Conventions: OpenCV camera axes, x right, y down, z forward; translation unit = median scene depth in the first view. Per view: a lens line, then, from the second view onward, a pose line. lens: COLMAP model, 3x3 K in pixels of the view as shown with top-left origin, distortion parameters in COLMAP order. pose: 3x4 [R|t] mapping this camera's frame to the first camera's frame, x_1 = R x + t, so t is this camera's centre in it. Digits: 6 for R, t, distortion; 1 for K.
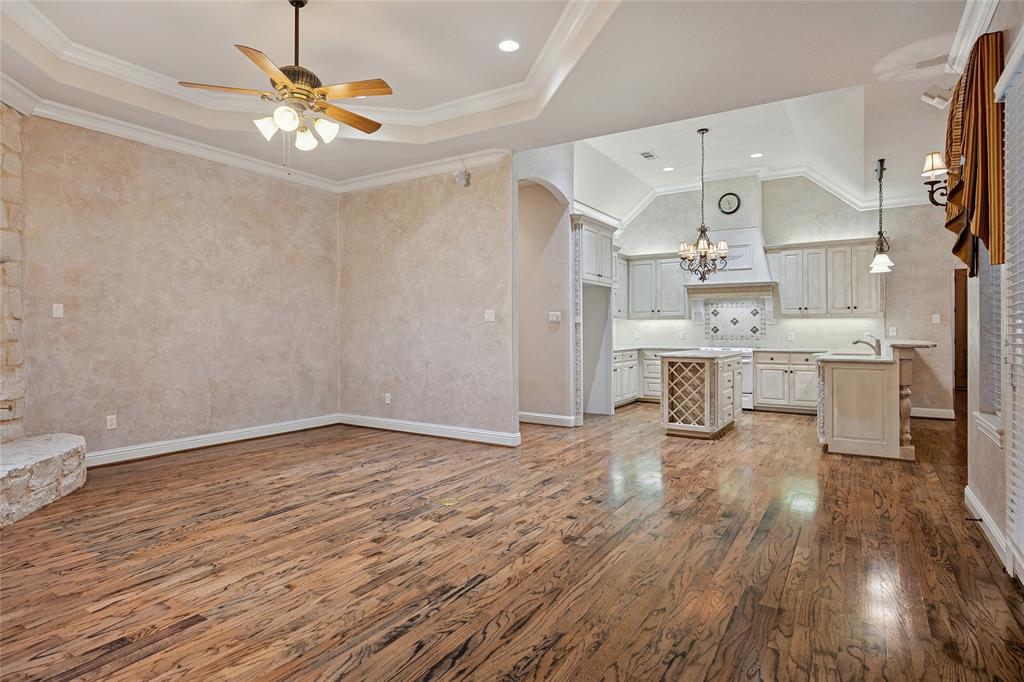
lens RADIAL K [[548.5, 0, 521.1], [0, 548.5, 329.4], [0, 0, 1]] dist [-0.001770, -0.000438]
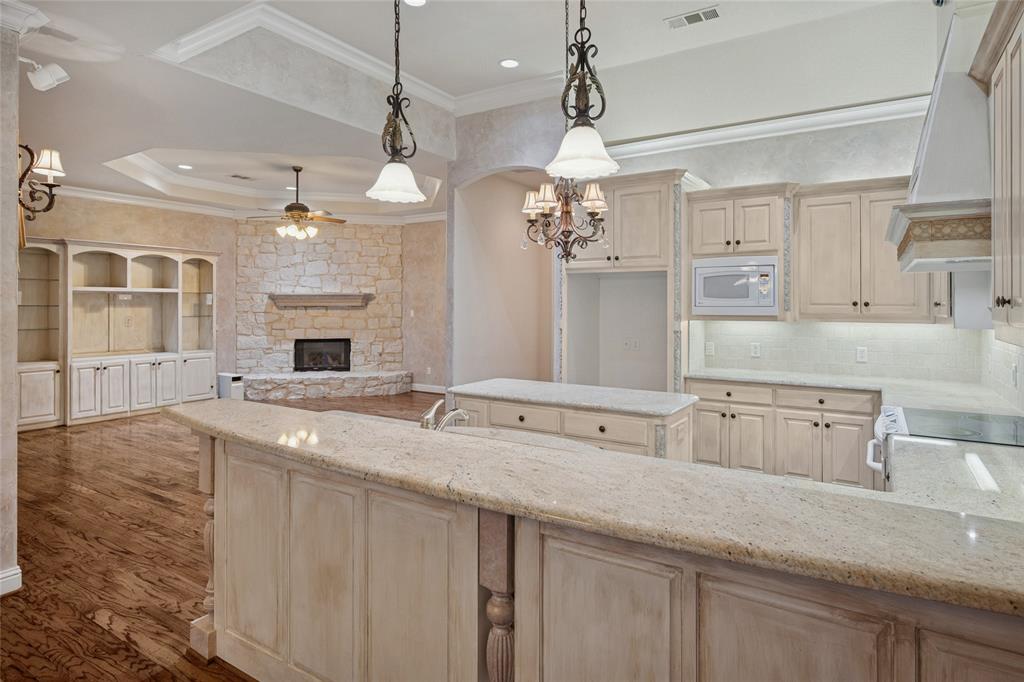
lens RADIAL K [[566.9, 0, 515.7], [0, 566.9, 306.0], [0, 0, 1]] dist [-0.002083, -0.000850]
pose [[-0.006780, 0.002149, -0.999975, 1.274351], [-0.000980, 0.999997, 0.002156, -0.064977], [0.999977, 0.000995, -0.006778, 1.354839]]
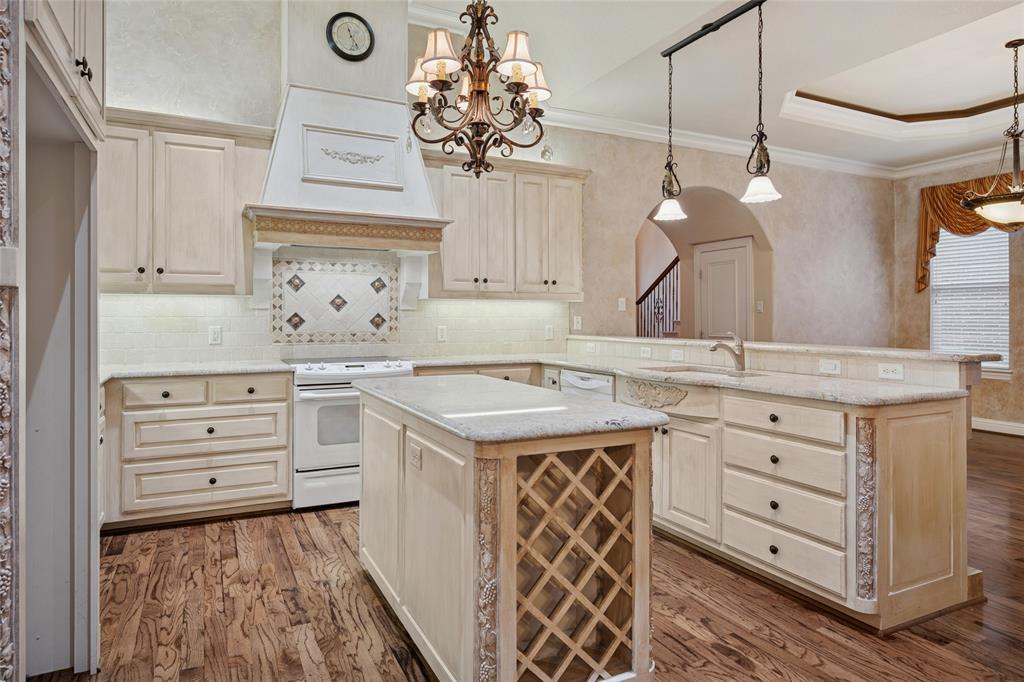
lens RADIAL K [[617.7, 0, 511.7], [0, 617.7, 315.3], [0, 0, 1]] dist [0.001060, -0.000136]
pose [[0.524485, 0.002730, 0.851416, 0.040483], [-0.002009, 0.999996, -0.001969, -0.005662], [-0.851418, -0.000677, 0.524488, 1.122874]]
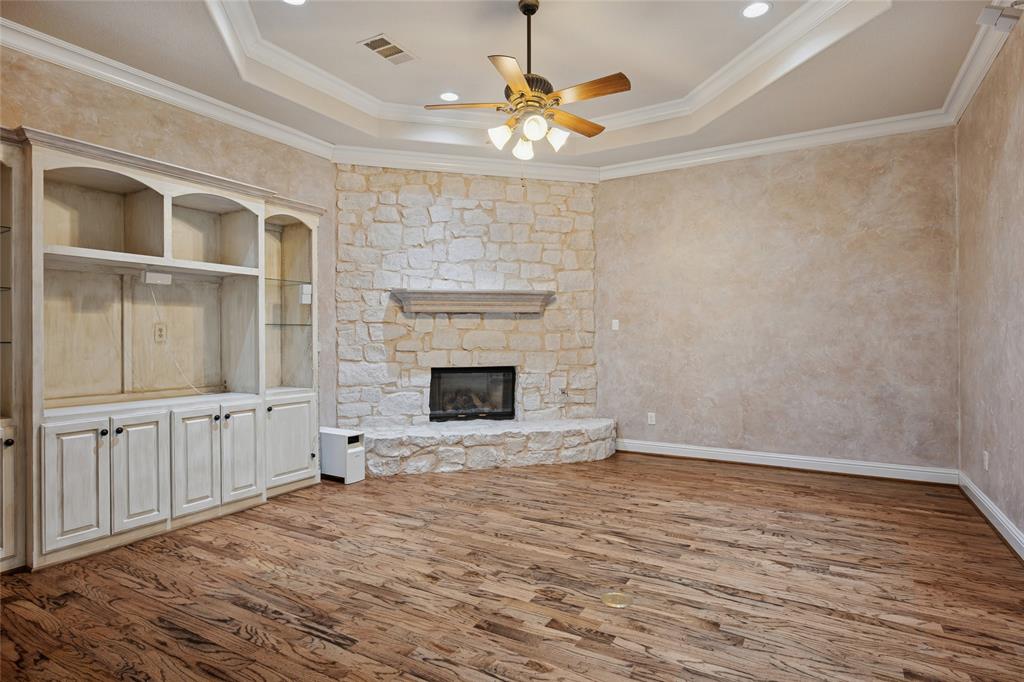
lens RADIAL K [[546.8, 0, 512.0], [0, 546.8, 341.0], [0, 0, 1]] dist [-0.004385, -0.001078]
pose [[0.026655, 0.002410, -0.999642, 0.423118], [0.004920, 0.999985, 0.002542, -0.000676], [0.999633, -0.004986, 0.026643, 0.691154]]
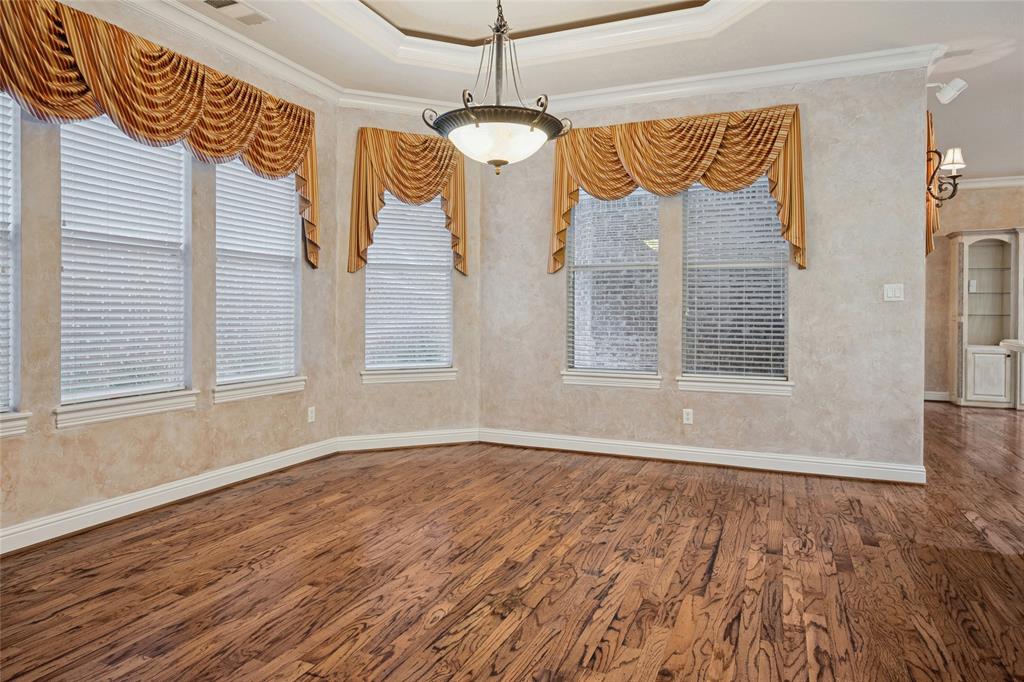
lens RADIAL K [[634.7, 0, 512.1], [0, 634.7, 316.0], [0, 0, 1]] dist [0.003484, 0.001005]
pose [[-0.987926, -0.005100, -0.154843, 1.406280], [-0.005158, 0.999987, -0.000027, 0.008495], [0.154841, 0.000772, -0.987939, 1.647498]]
